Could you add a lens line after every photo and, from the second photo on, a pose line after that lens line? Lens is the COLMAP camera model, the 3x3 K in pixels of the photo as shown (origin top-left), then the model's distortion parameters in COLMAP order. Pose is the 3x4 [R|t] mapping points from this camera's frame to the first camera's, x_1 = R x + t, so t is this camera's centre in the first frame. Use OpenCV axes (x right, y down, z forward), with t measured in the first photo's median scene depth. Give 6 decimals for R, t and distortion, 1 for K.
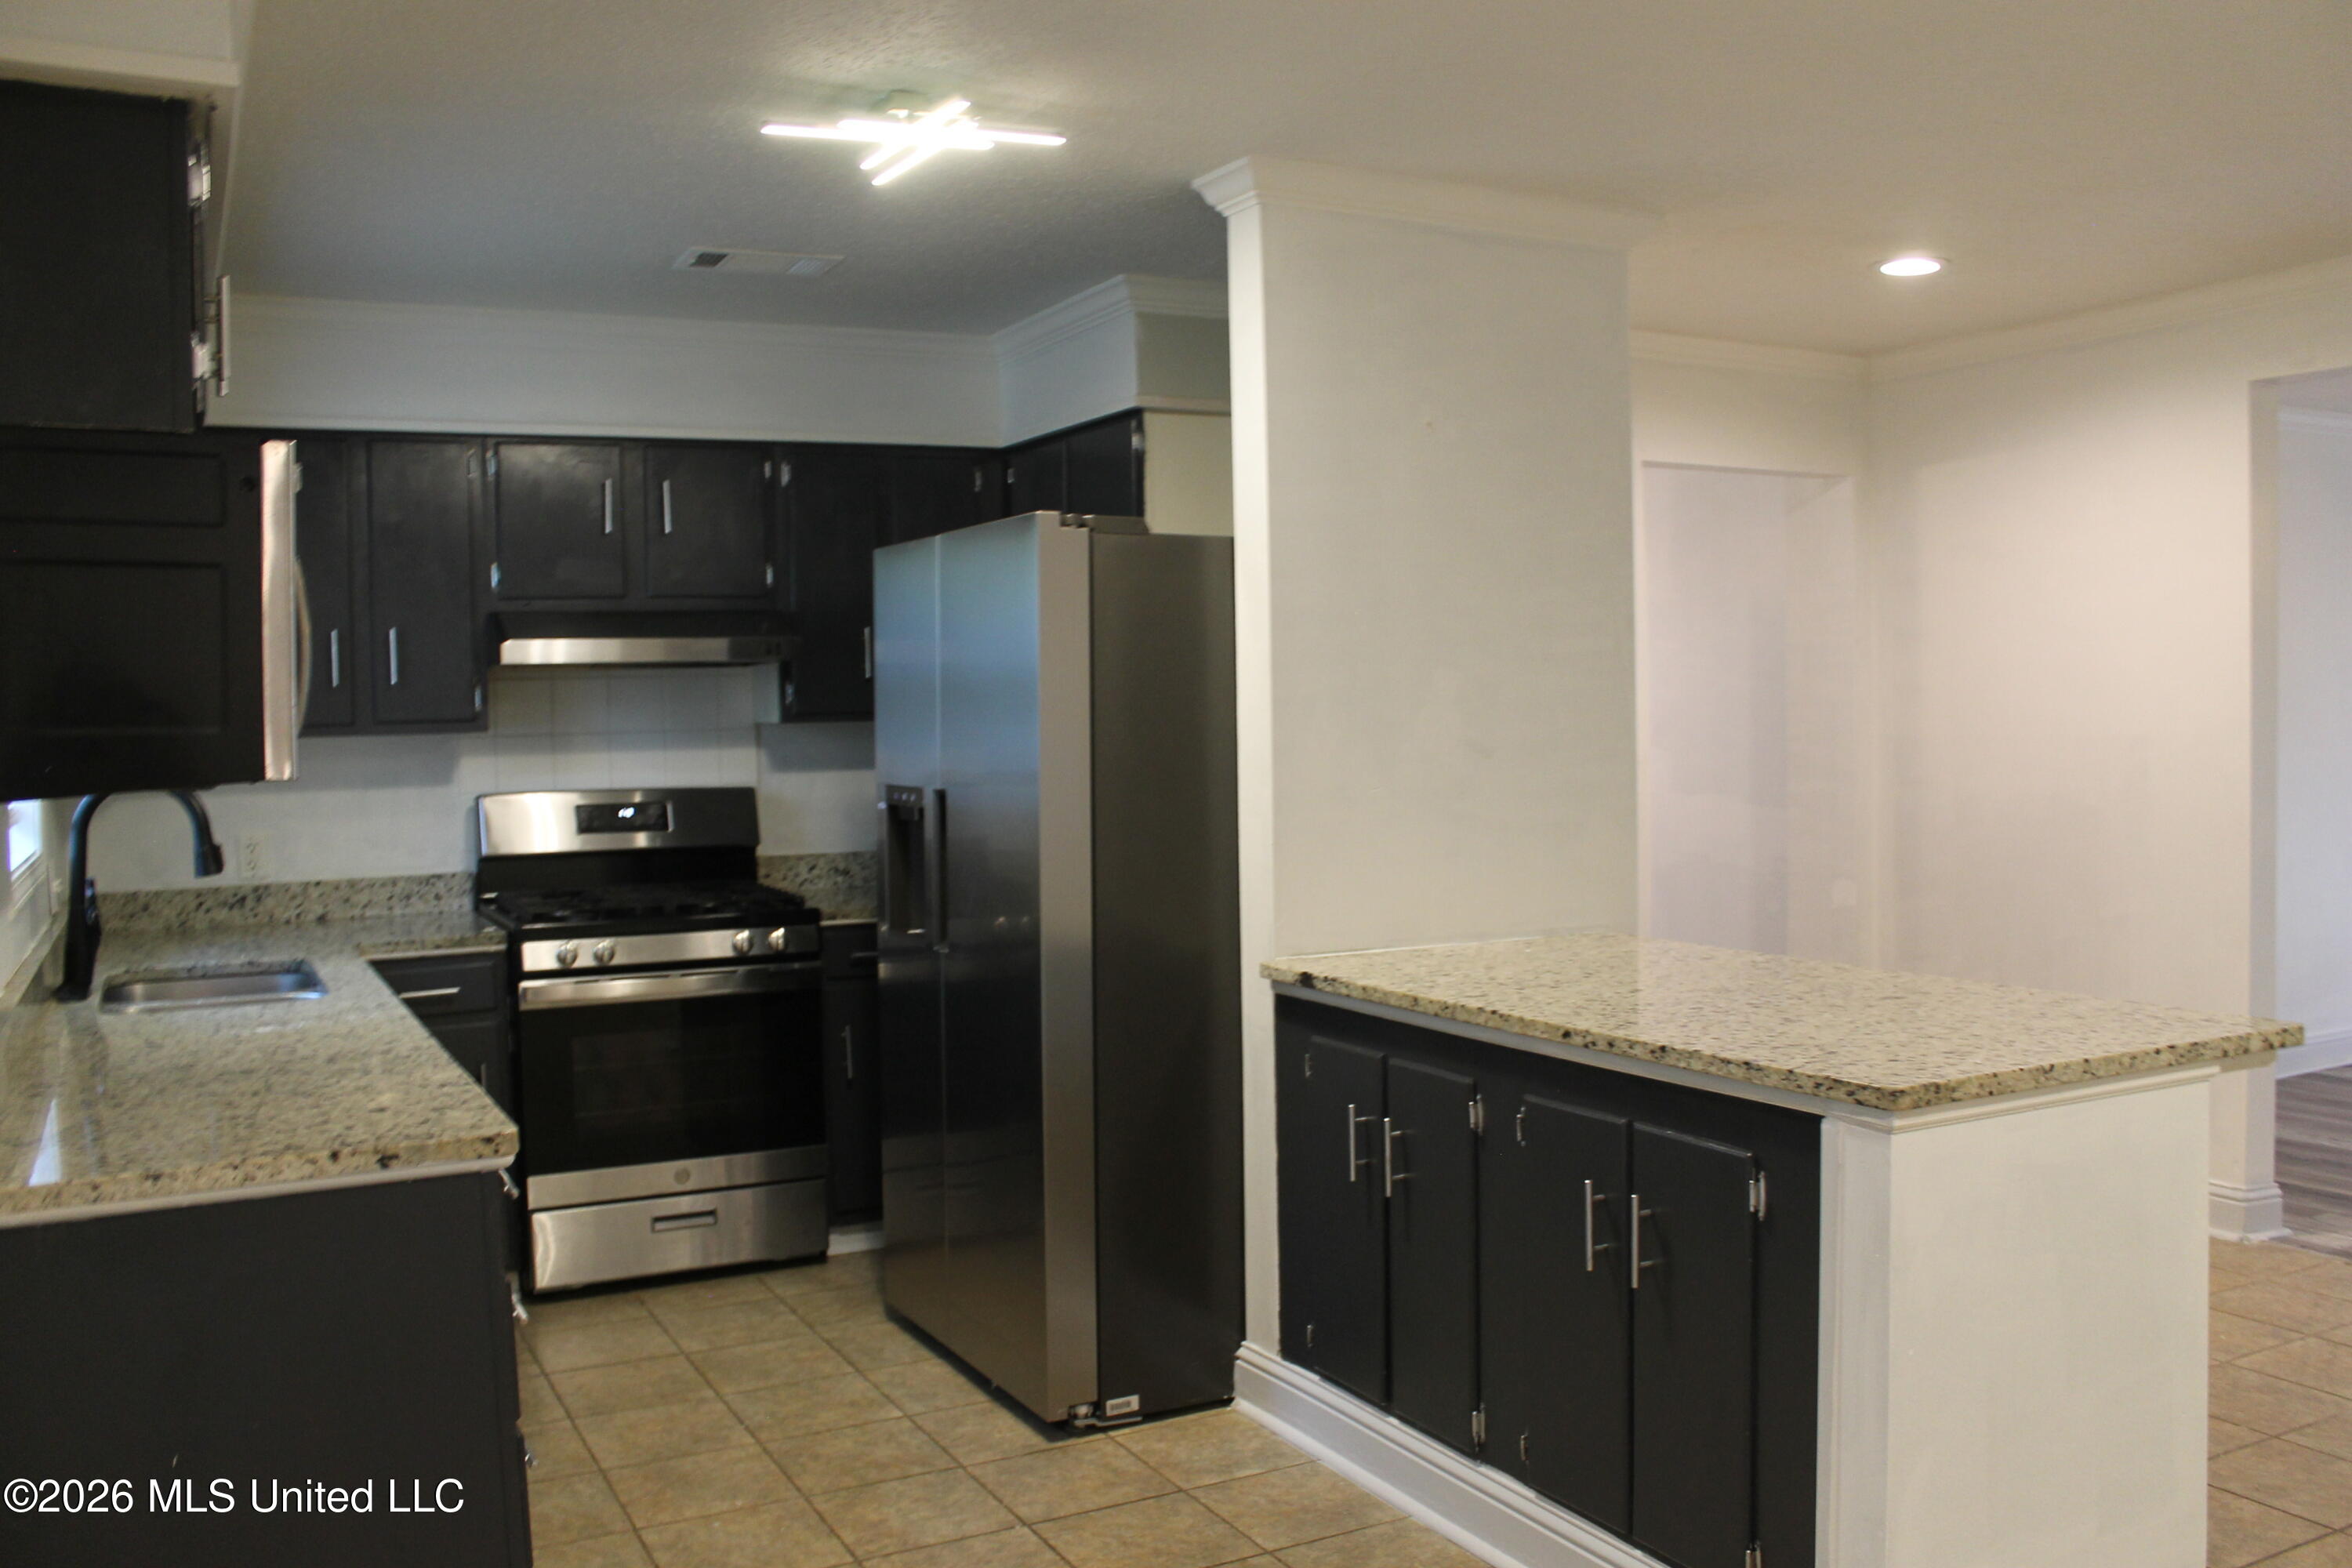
lens RADIAL K [[1984.4, 0, 1176.0], [0, 1984.4, 784.0], [0, 0, 1]] dist [-0.167950, 0.159897]
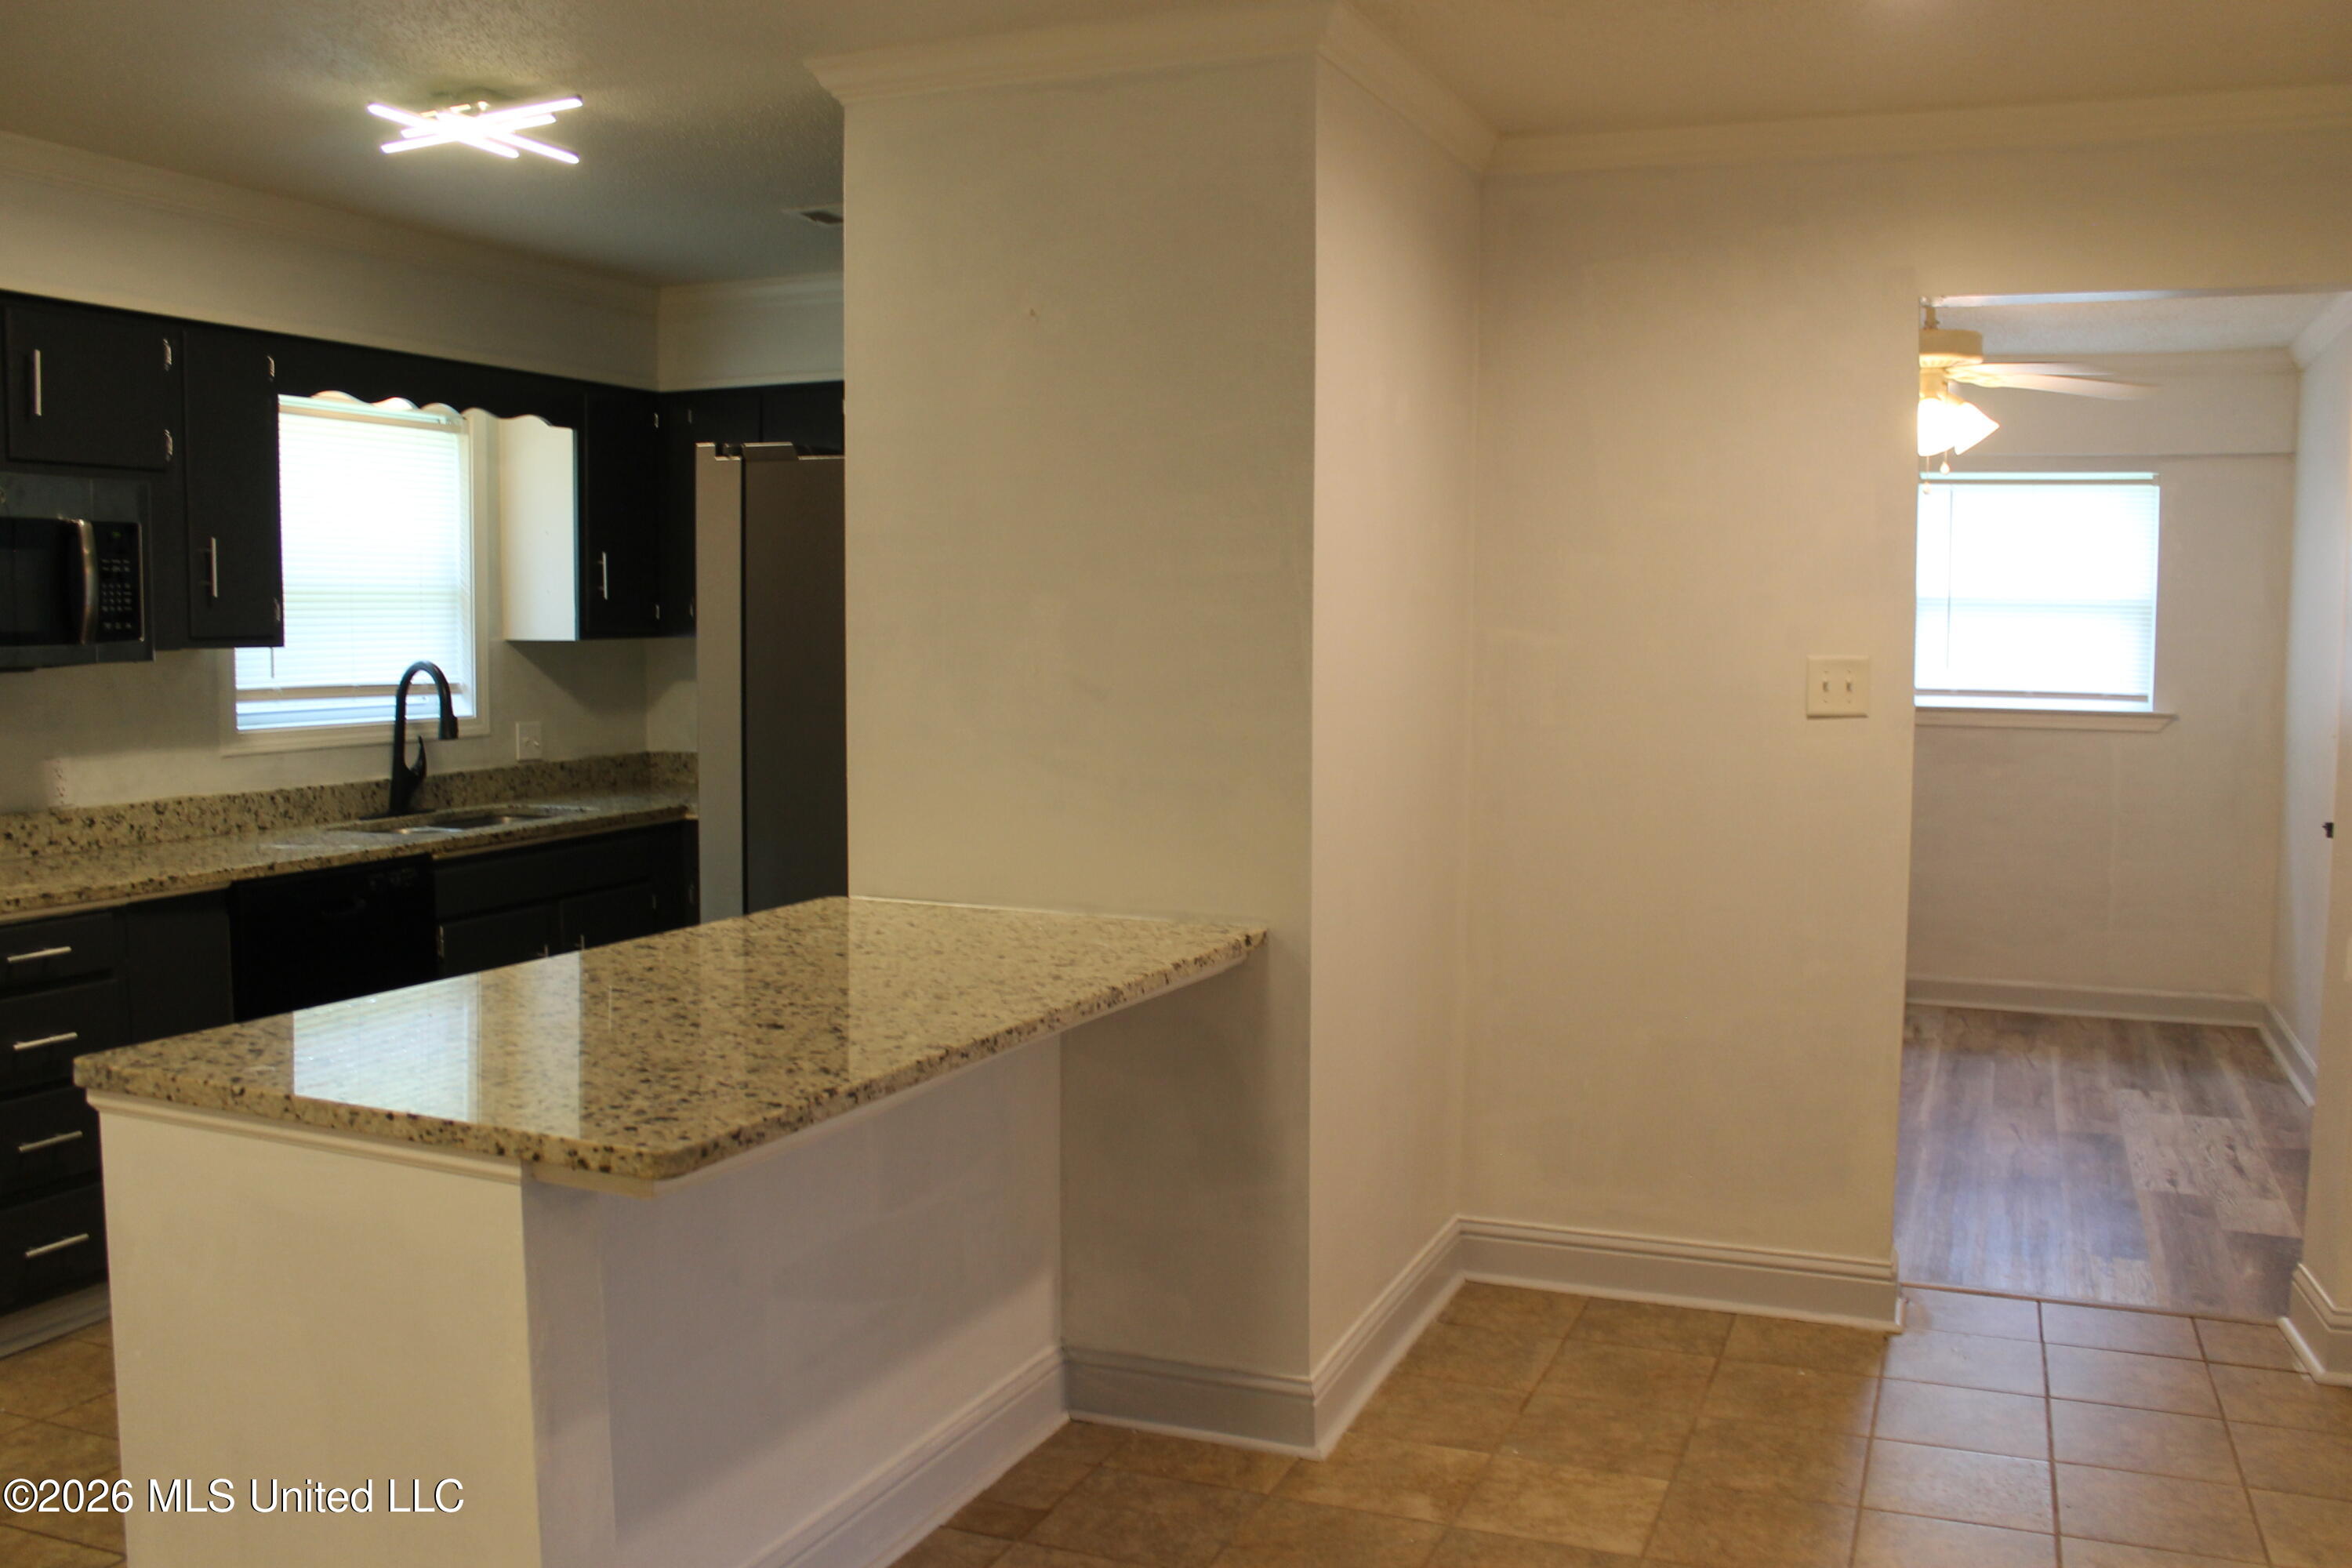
lens RADIAL K [[1984.4, 0, 1176.0], [0, 1984.4, 784.0], [0, 0, 1]] dist [-0.167950, 0.159897]
pose [[0.645613, 0.085156, -0.758902, 0.674968], [-0.046407, 0.996302, 0.072315, -0.032908], [0.762253, -0.011470, 0.647178, 0.388051]]
